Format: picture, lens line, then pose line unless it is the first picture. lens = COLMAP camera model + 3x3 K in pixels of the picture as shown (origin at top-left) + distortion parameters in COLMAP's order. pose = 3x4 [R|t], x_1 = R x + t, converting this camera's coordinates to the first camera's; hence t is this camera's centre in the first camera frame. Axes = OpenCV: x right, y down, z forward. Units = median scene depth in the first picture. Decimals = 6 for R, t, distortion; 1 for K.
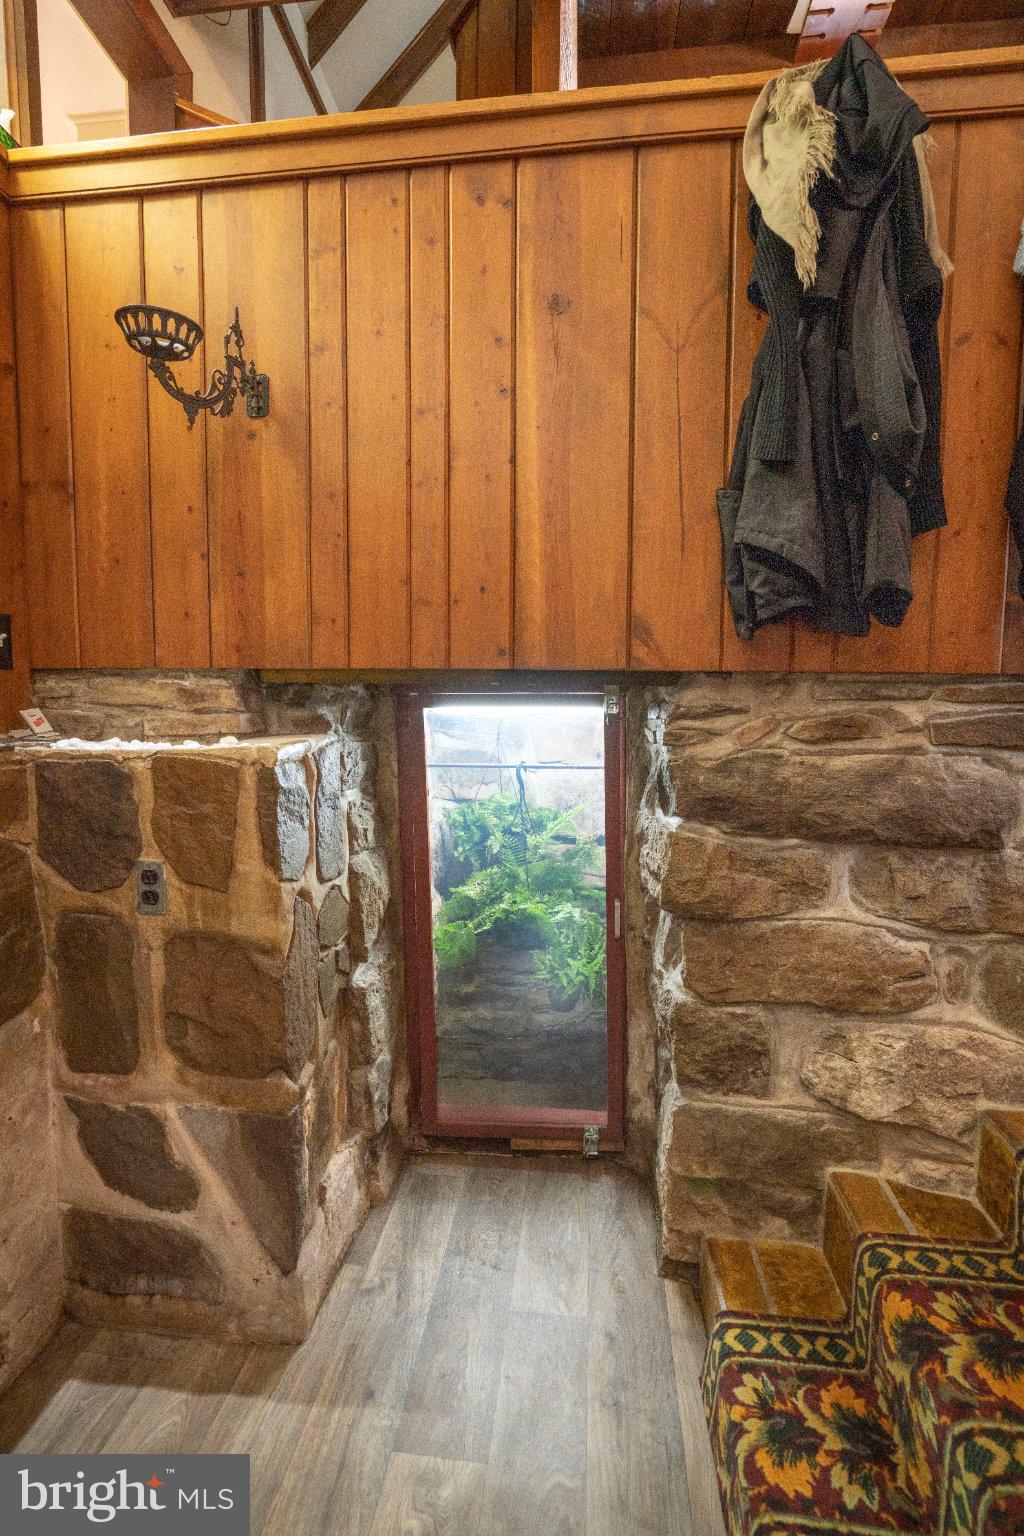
lens RADIAL K [[705.5, 0, 512.0], [0, 705.5, 768.0], [0, 0, 1]] dist [-0.060805, 0.021775]
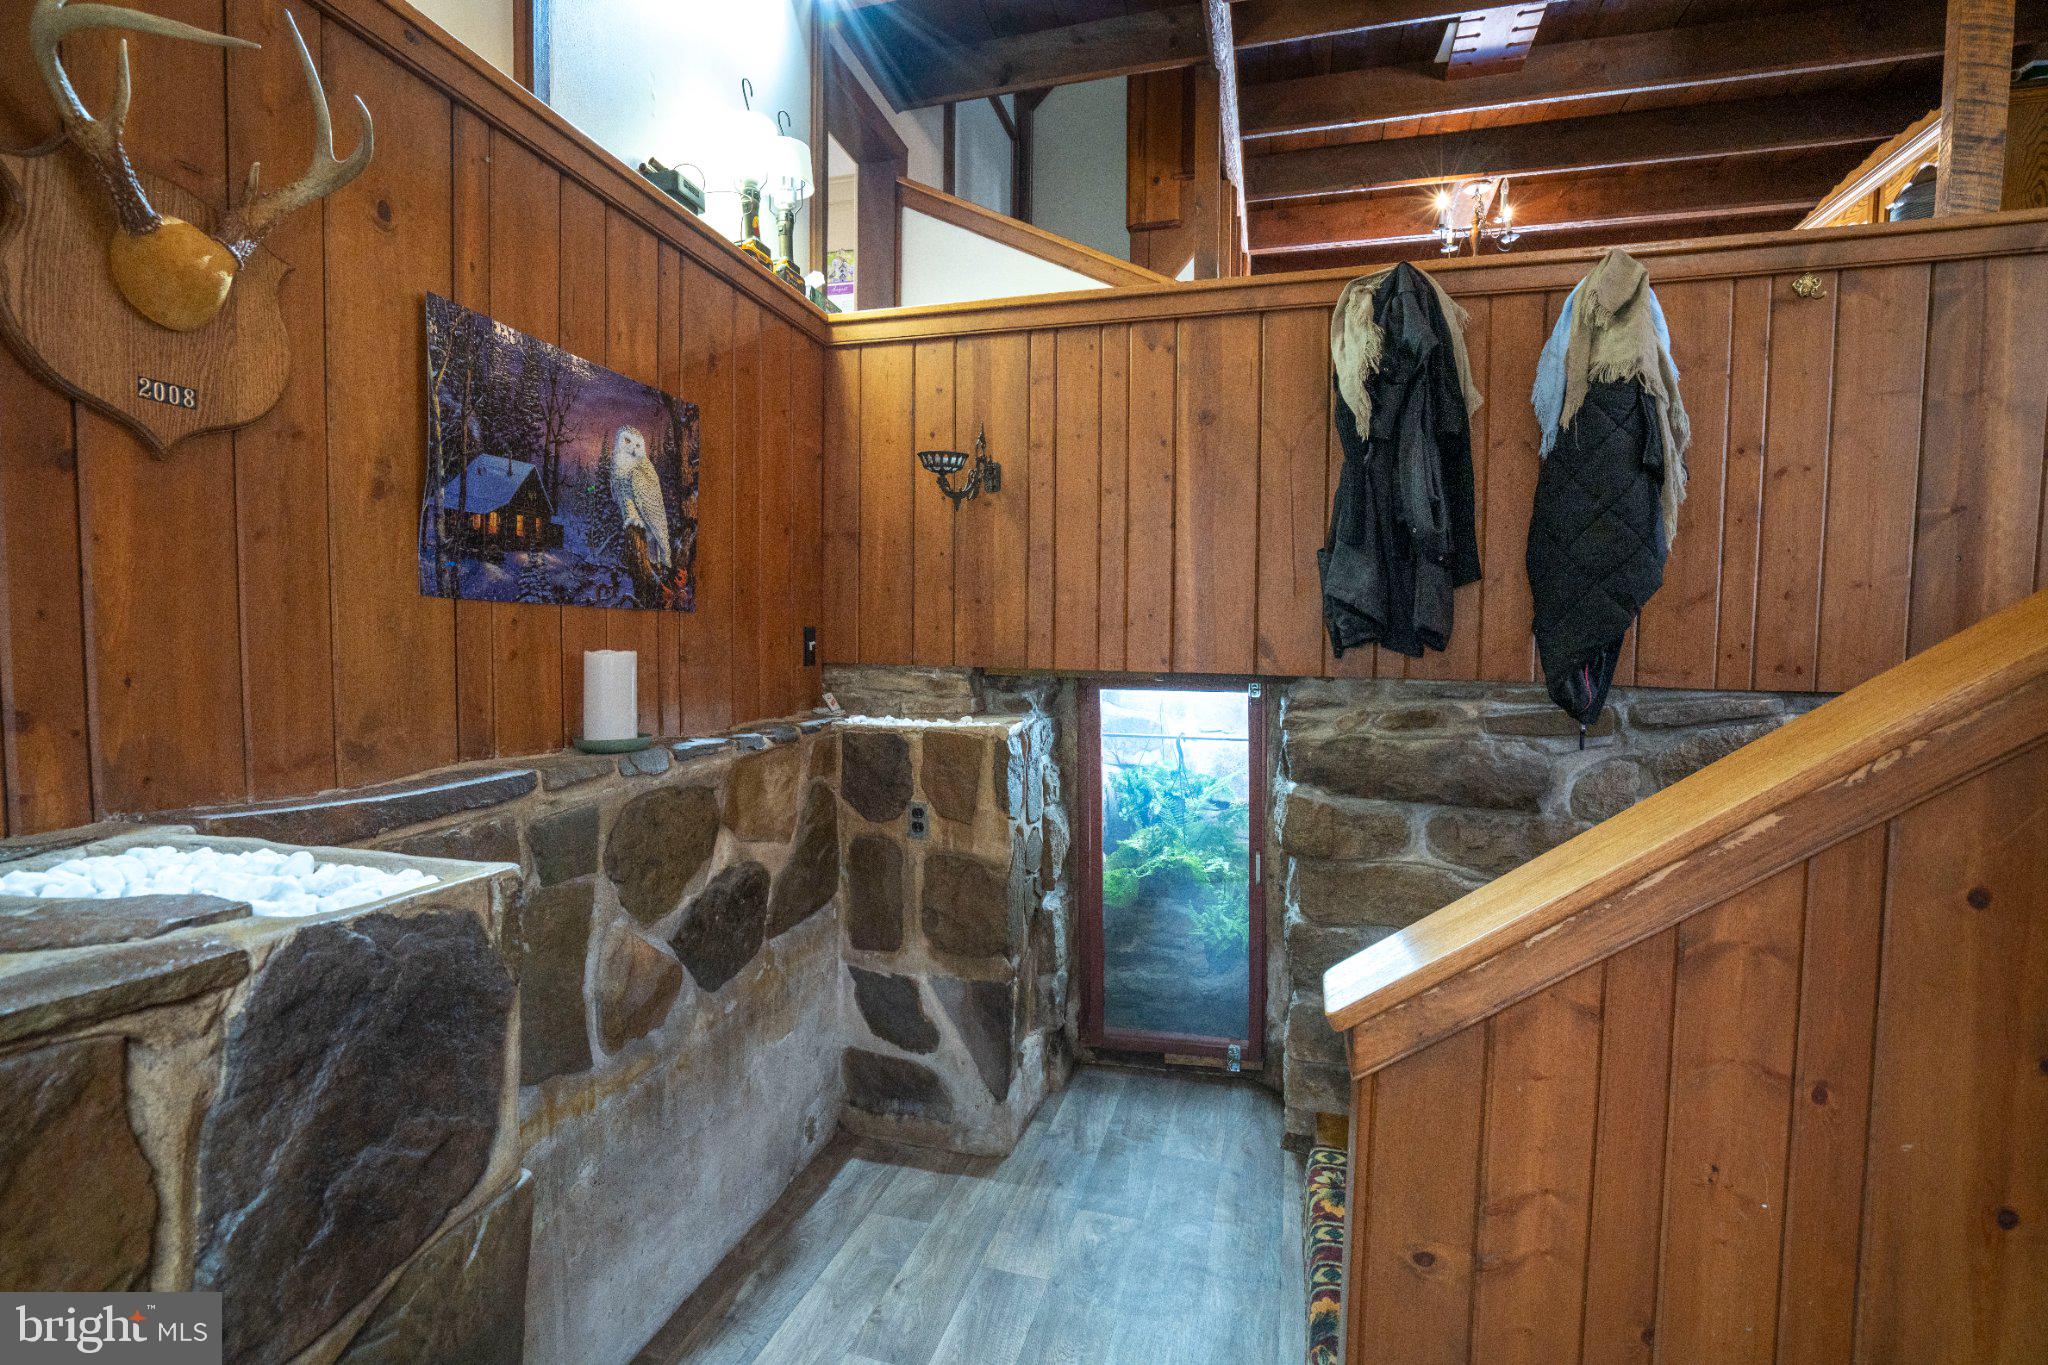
lens RADIAL K [[940.7, 0, 1018.3], [0, 940.7, 690.4], [0, 0, 1]] dist [-0.060805, 0.021775]
pose [[0.985211, 0.013536, -0.170811, 0.019889], [-0.019348, 0.999288, -0.032406, -0.038376], [0.170250, 0.035231, 0.984771, -0.872110]]
